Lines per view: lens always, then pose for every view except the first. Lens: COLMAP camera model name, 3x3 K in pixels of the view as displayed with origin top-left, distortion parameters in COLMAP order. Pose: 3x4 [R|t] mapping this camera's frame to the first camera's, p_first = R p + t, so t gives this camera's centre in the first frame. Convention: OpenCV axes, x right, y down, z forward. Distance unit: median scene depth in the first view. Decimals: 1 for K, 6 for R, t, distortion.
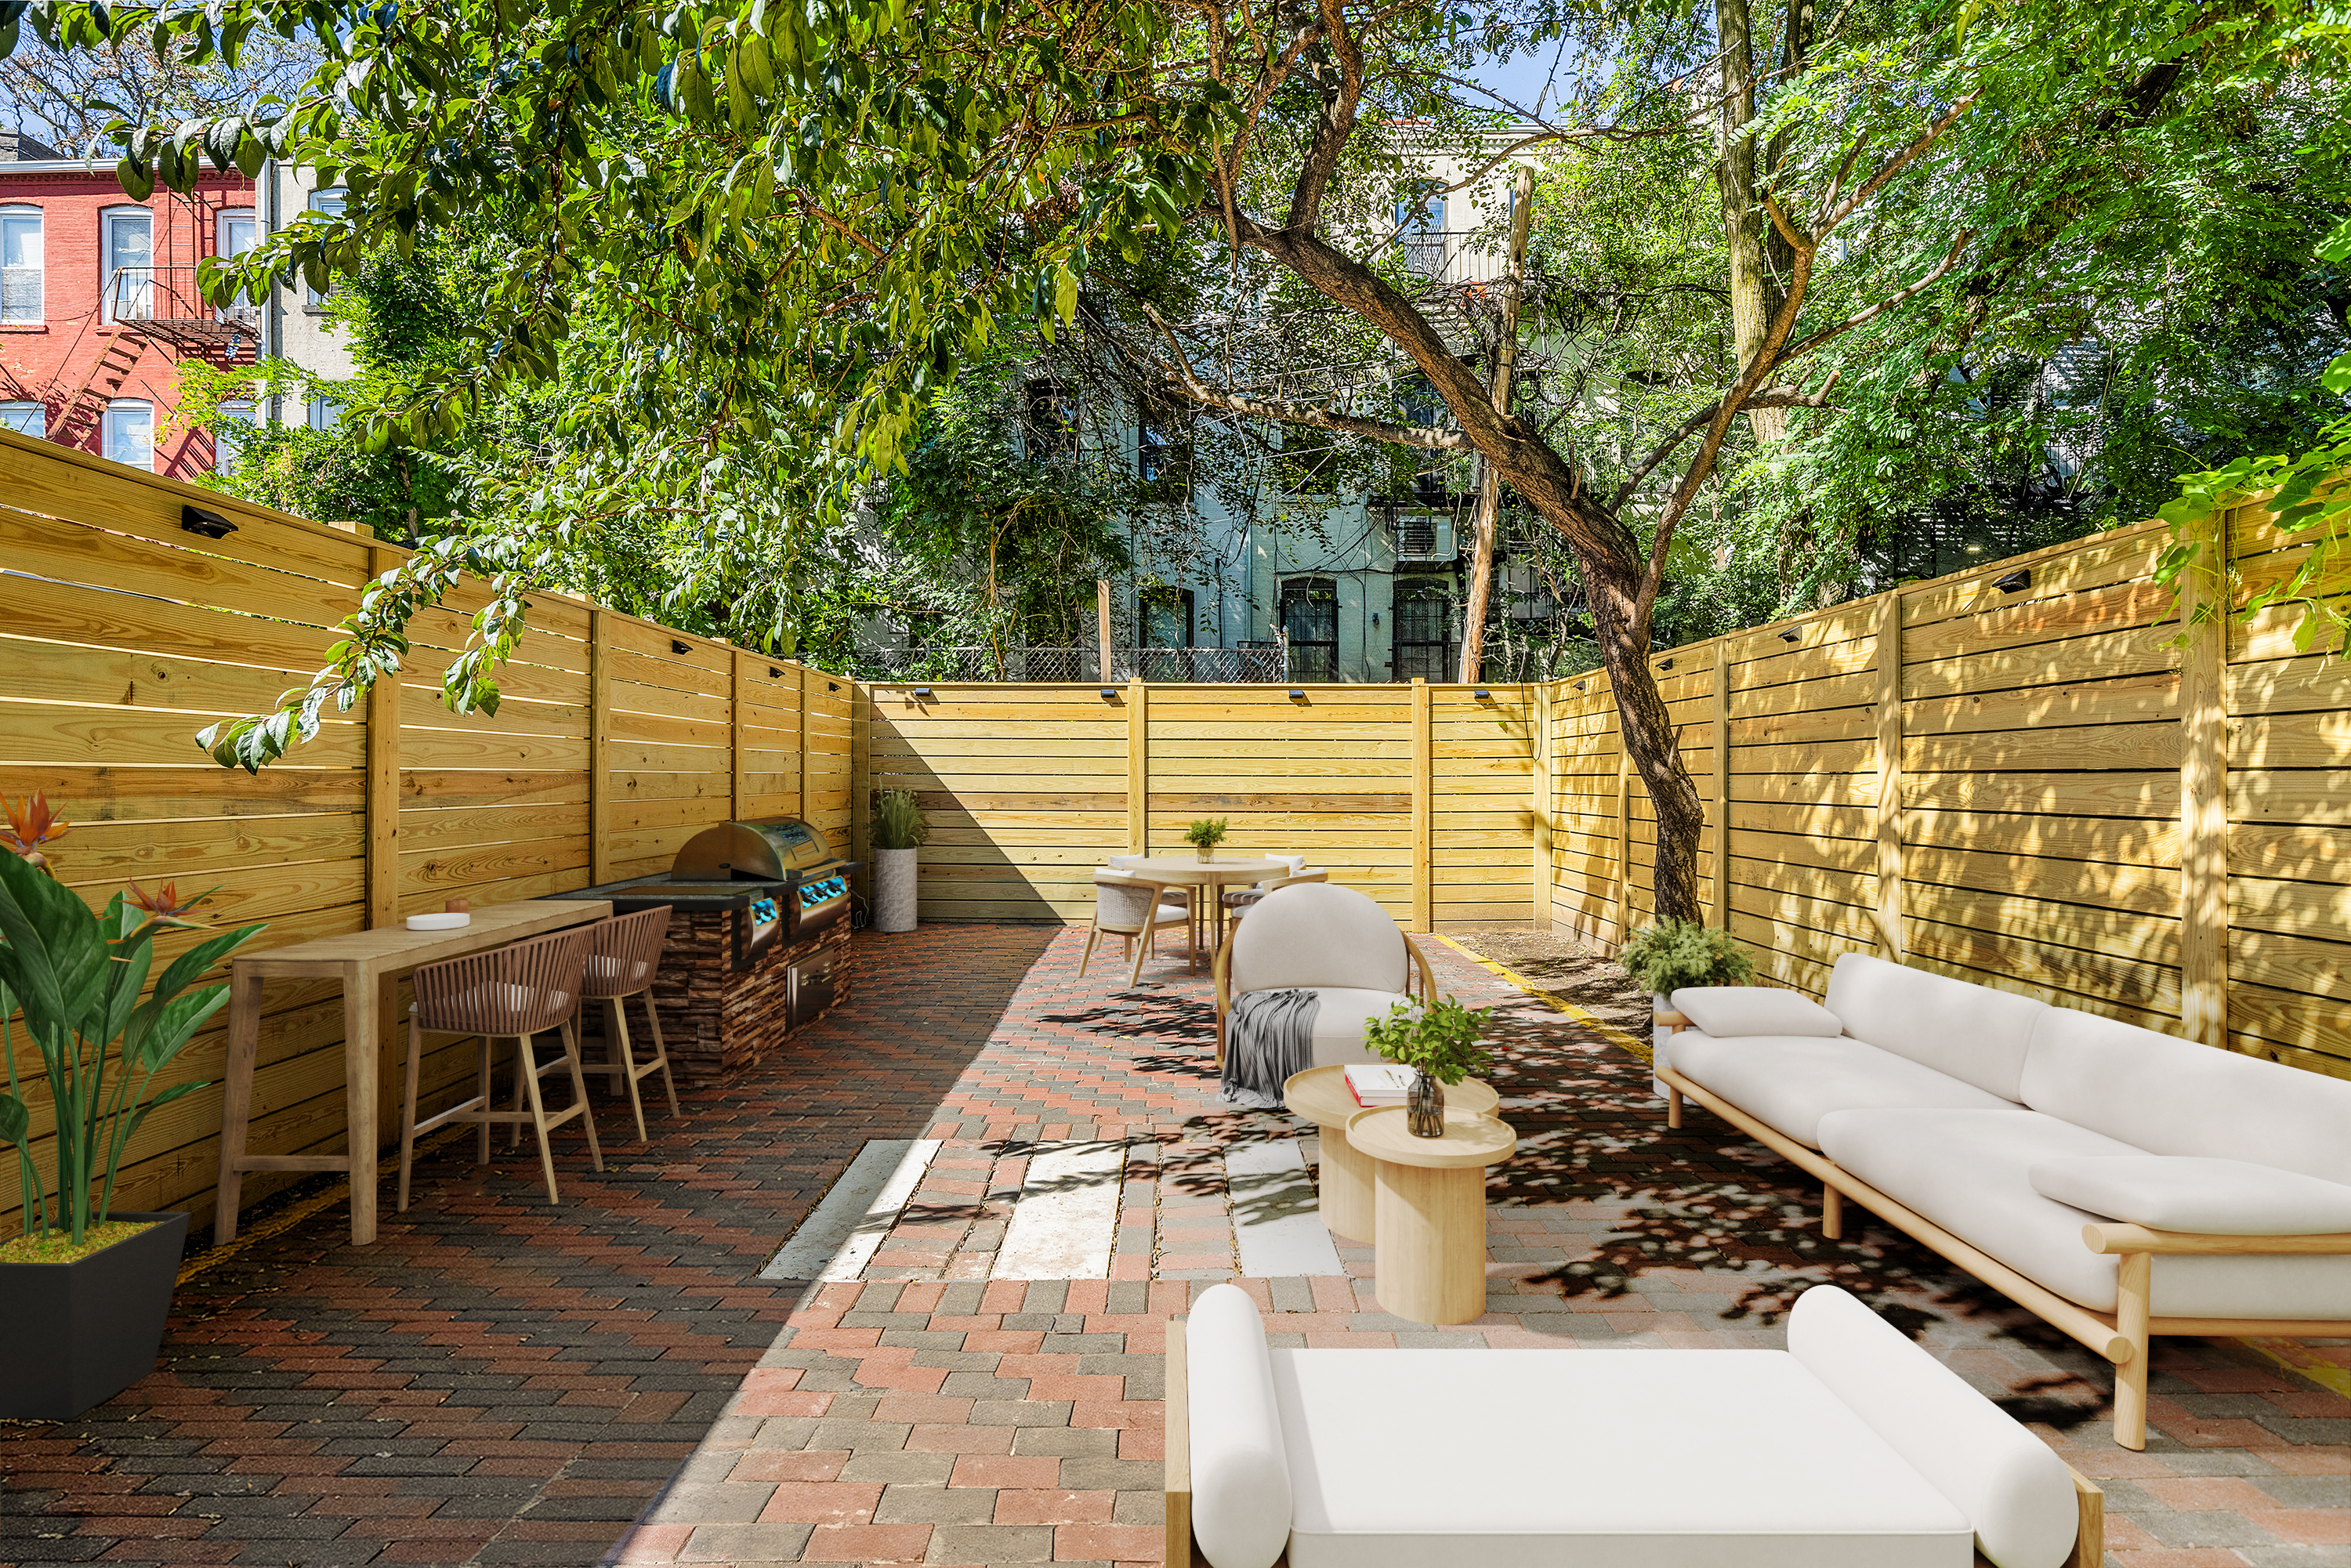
lens RADIAL K [[1226.1, 0, 1181.7], [0, 1226.1, 774.7], [0, 0, 1]] dist [-0.003041, -0.000174]
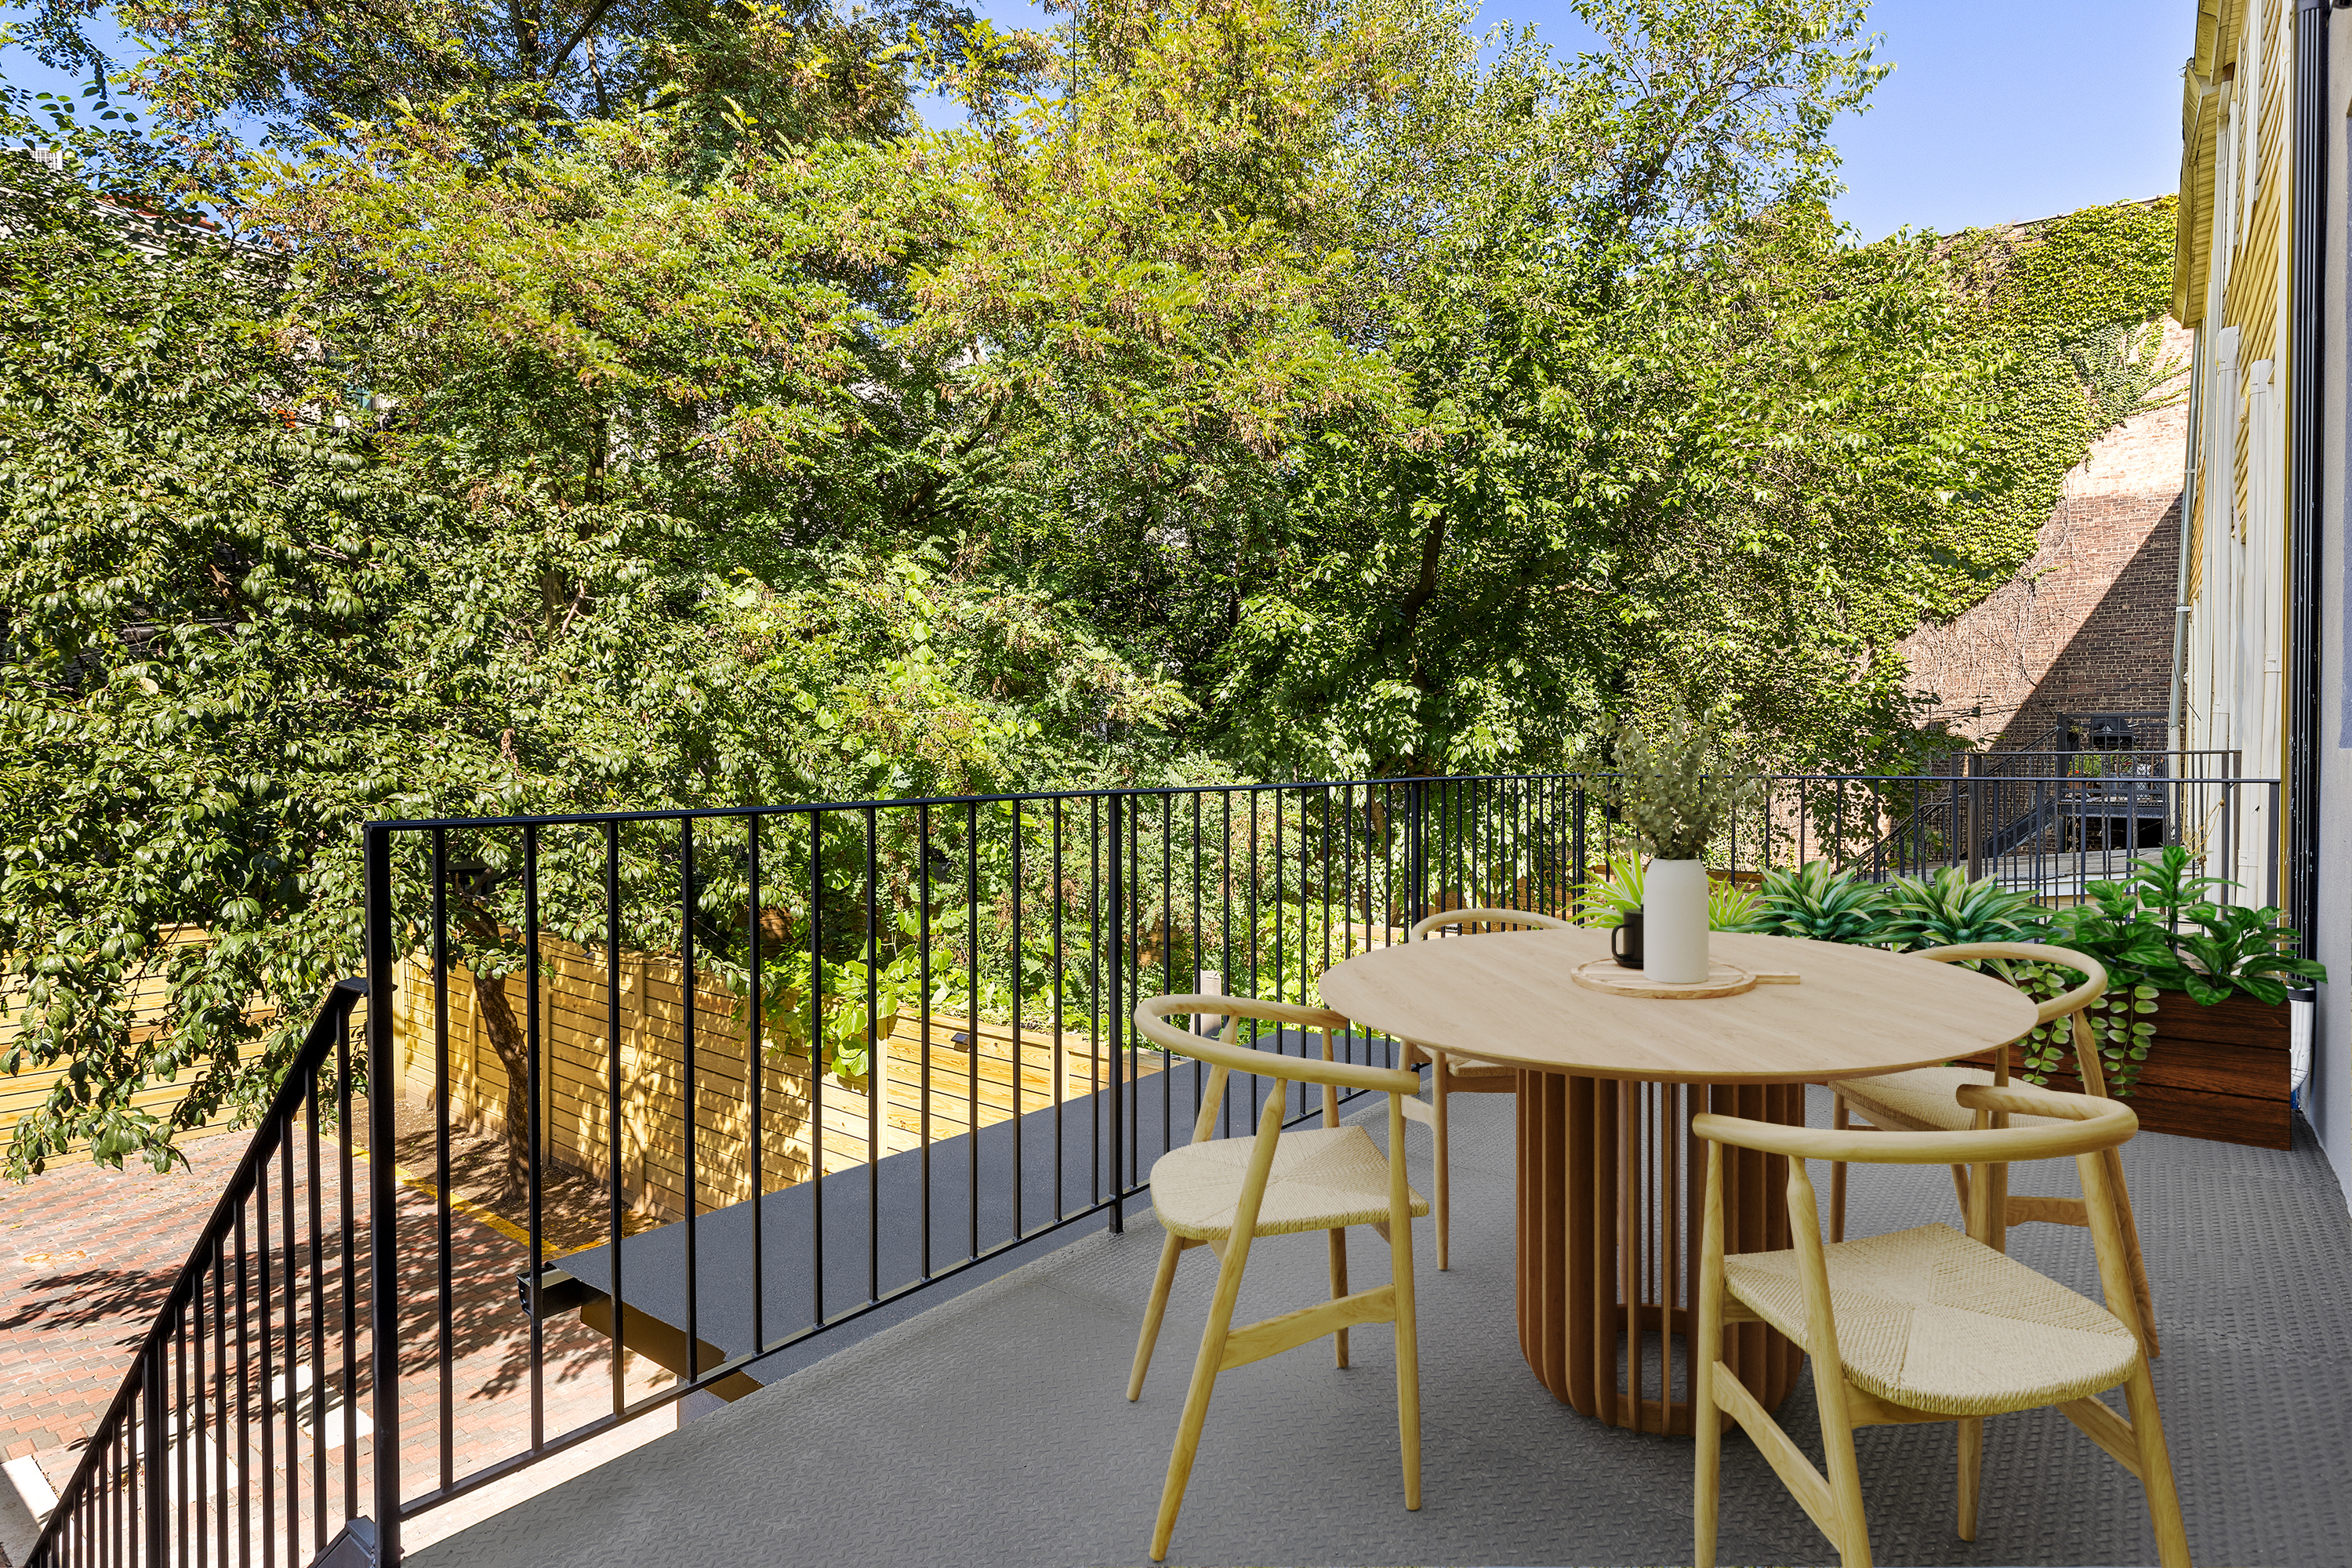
lens RADIAL K [[1226.6, 0, 1181.8], [0, 1226.6, 781.9], [0, 0, 1]] dist [-0.003041, -0.000174]
pose [[0.616451, -0.002328, 0.787390, -0.425290], [-0.006632, 0.999945, 0.008149, -0.467729], [-0.787365, -0.010246, 0.616402, -0.884749]]
